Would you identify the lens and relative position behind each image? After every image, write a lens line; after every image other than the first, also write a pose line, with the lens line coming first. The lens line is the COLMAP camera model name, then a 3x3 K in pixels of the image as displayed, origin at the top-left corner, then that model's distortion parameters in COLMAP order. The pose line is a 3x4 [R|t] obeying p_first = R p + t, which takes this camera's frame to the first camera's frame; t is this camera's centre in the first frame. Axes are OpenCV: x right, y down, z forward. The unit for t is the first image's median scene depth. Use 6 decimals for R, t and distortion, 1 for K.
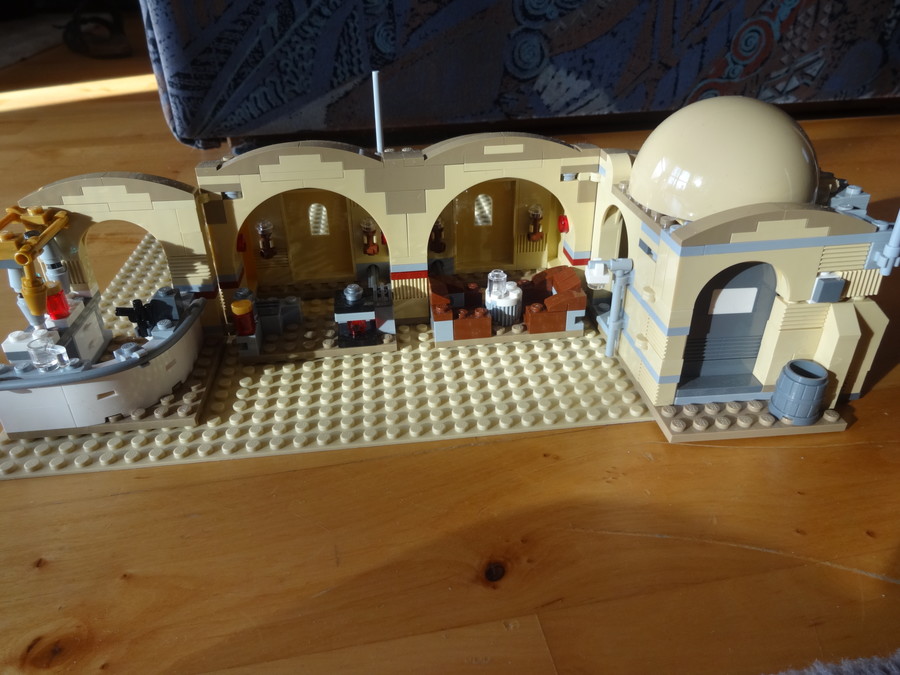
lens RADIAL K [[667.1, 0, 446.5], [0, 667.1, 338.2], [0, 0, 1]] dist [-0.007763, -0.002712]
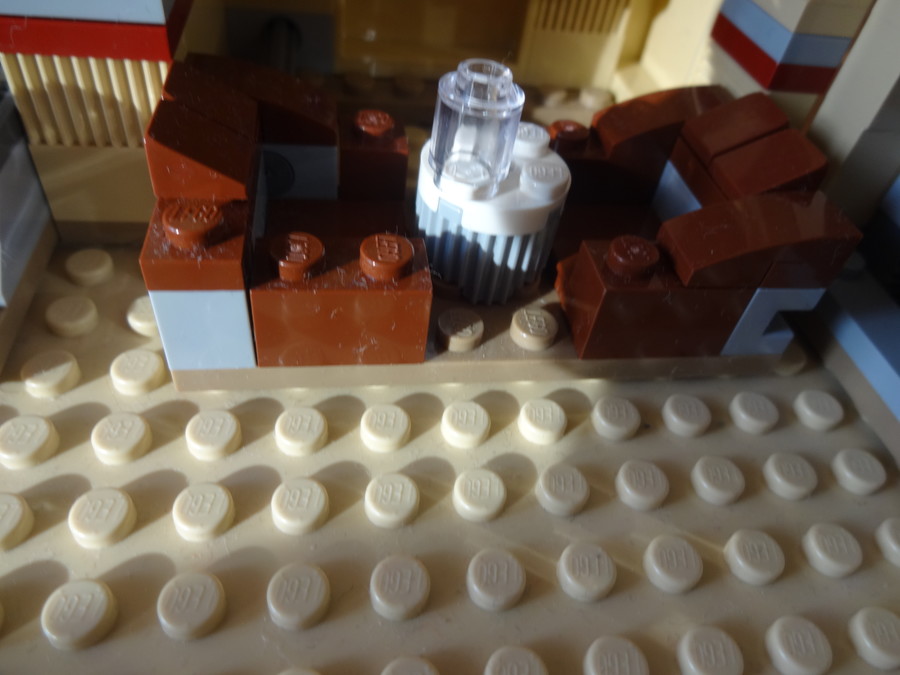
lens RADIAL K [[667.1, 0, 448.5], [0, 667.1, 337.3], [0, 0, 1]] dist [-0.007763, -0.002712]
pose [[0.989308, 0.085644, 0.118044, 0.060551], [-0.112458, 0.963345, 0.243556, -0.087792], [-0.092858, -0.254227, 0.962677, 0.997295]]
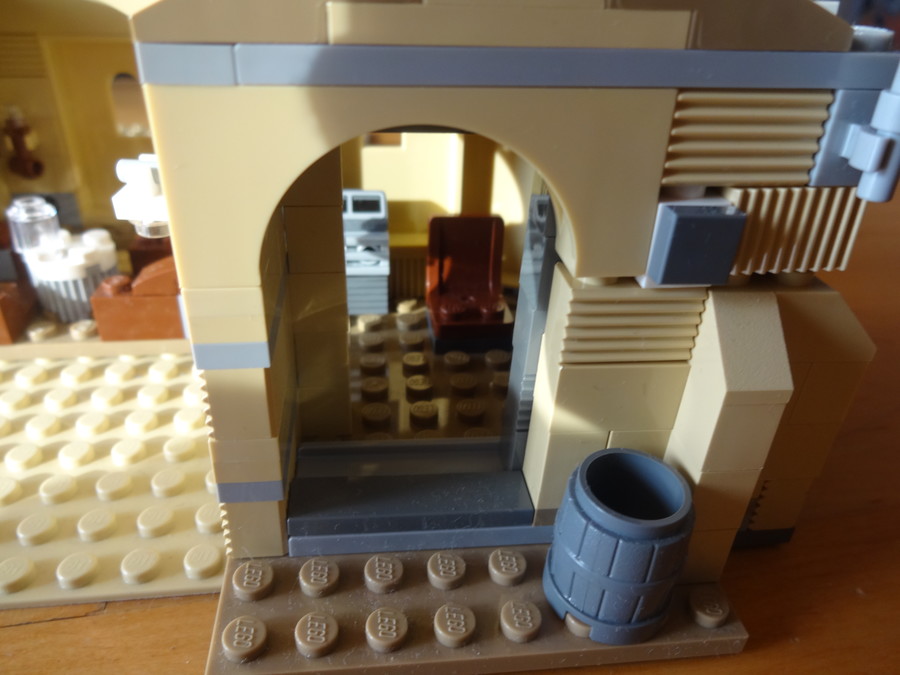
lens RADIAL K [[667.1, 0, 453.9], [0, 667.1, 339.7], [0, 0, 1]] dist [-0.007763, -0.002712]
pose [[0.997993, 0.042472, 0.046977, 0.443107], [-0.042402, 0.999098, -0.002485, -0.021629], [-0.047040, 0.000489, 0.998893, 0.685508]]
